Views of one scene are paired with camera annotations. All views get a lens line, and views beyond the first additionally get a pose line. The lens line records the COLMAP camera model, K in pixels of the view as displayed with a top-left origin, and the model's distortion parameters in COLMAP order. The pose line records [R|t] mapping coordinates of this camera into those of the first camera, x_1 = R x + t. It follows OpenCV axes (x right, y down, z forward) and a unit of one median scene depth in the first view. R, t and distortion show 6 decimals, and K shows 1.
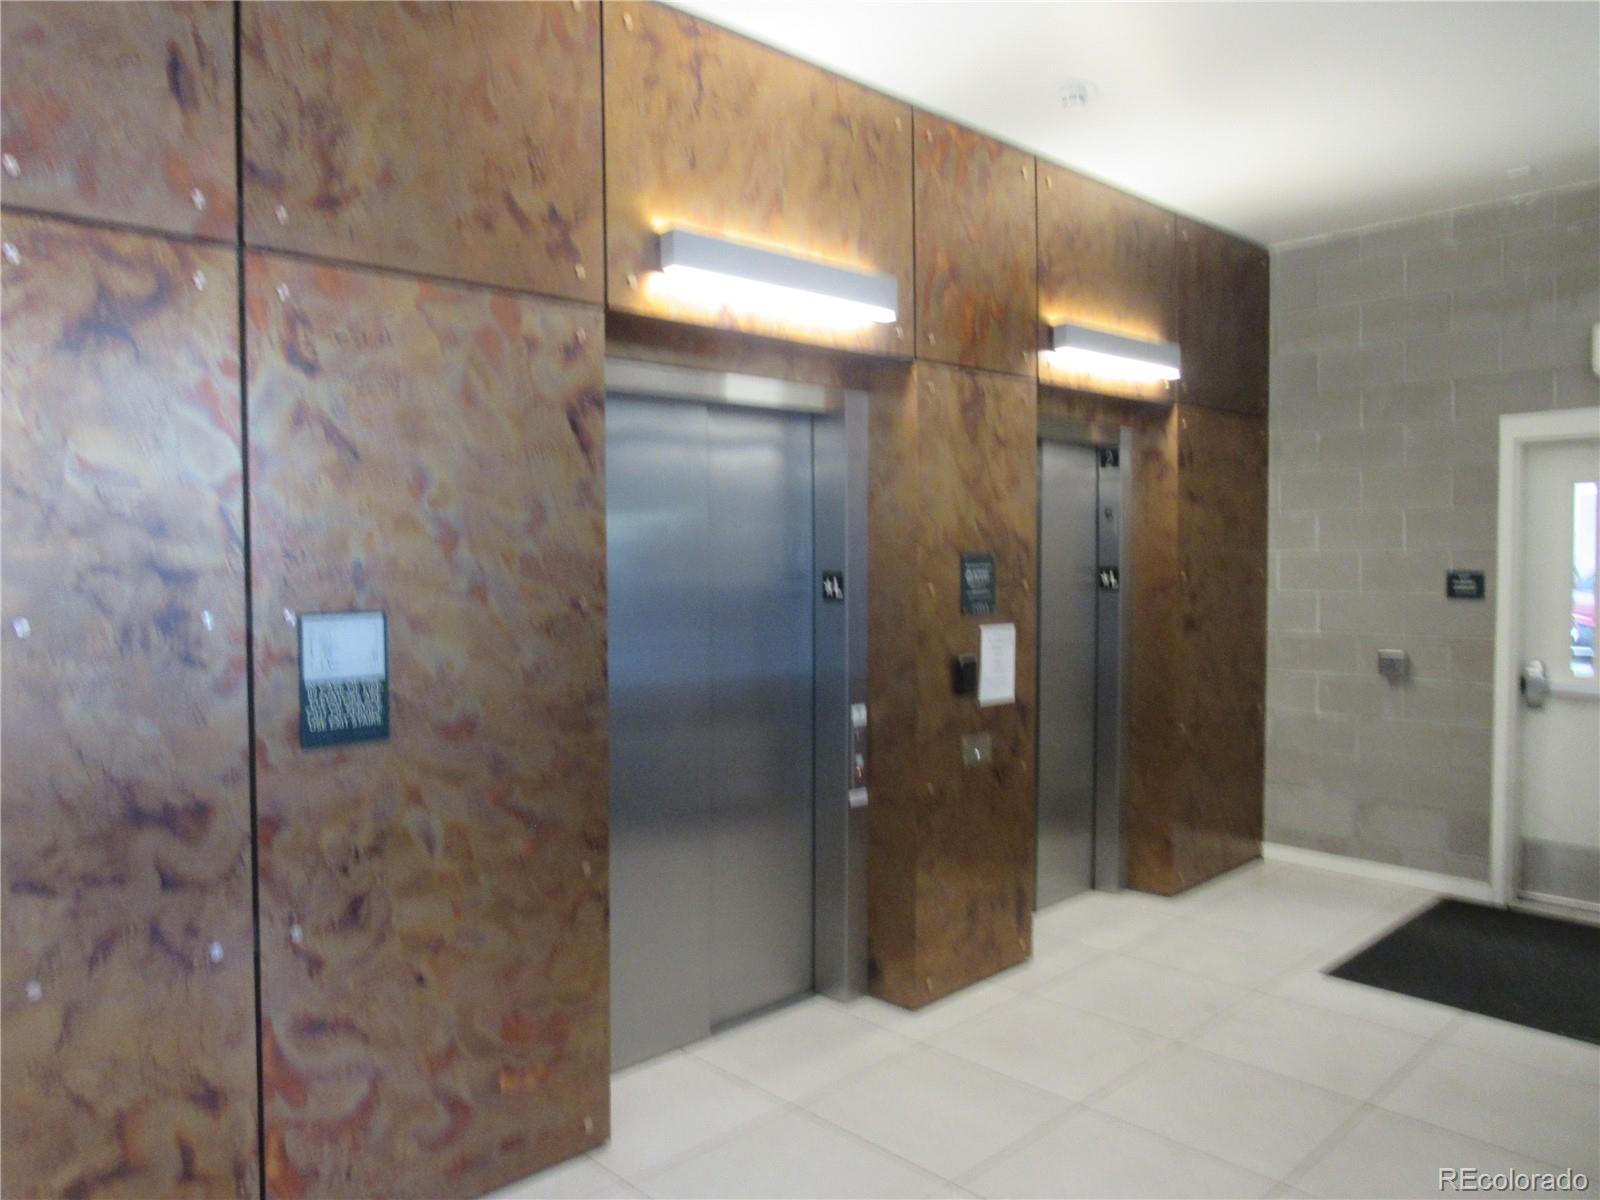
lens RADIAL K [[1144.9, 0, 796.2], [0, 1144.9, 597.5], [0, 0, 1]] dist [-0.019999, 0.000101]
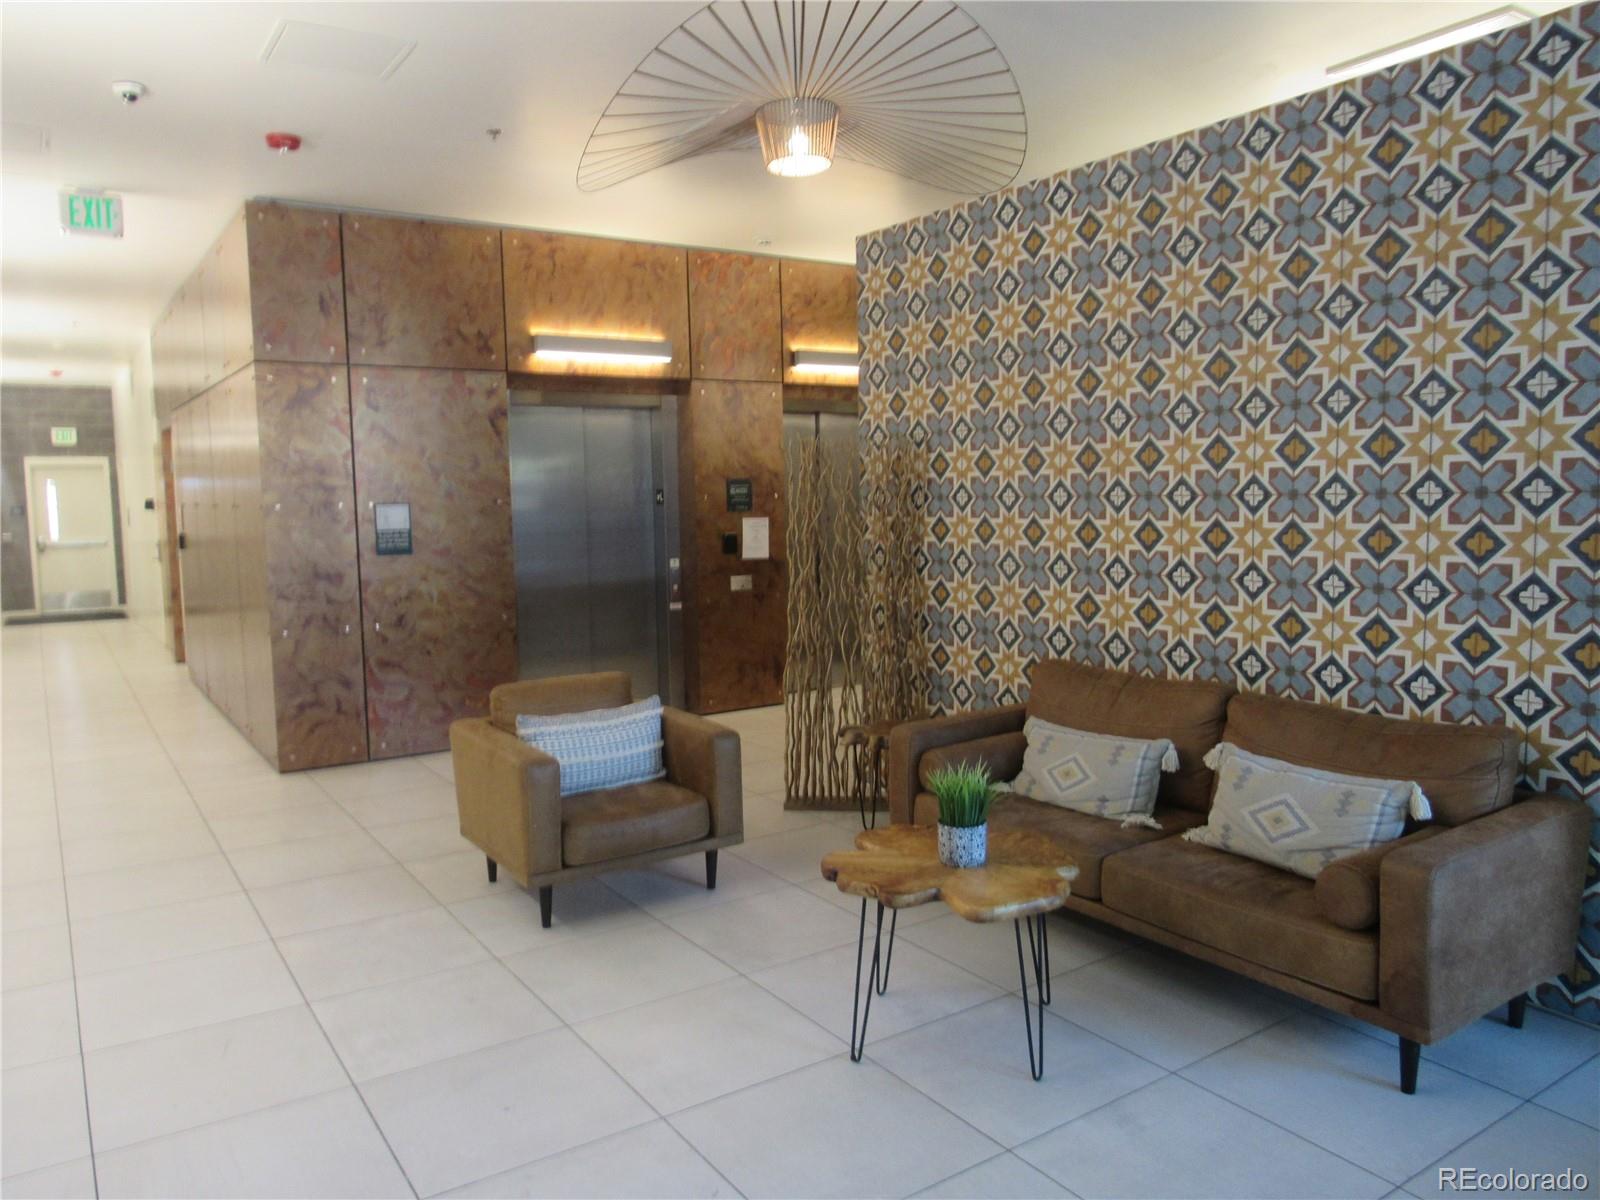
lens RADIAL K [[1144.9, 0, 804.6], [0, 1144.9, 599.6], [0, 0, 1]] dist [-0.019999, 0.000101]
pose [[0.985372, 0.001536, -0.170409, 0.835600], [0.007639, 0.998556, 0.053171, 0.087083], [0.170244, -0.053694, 0.983938, -1.208362]]
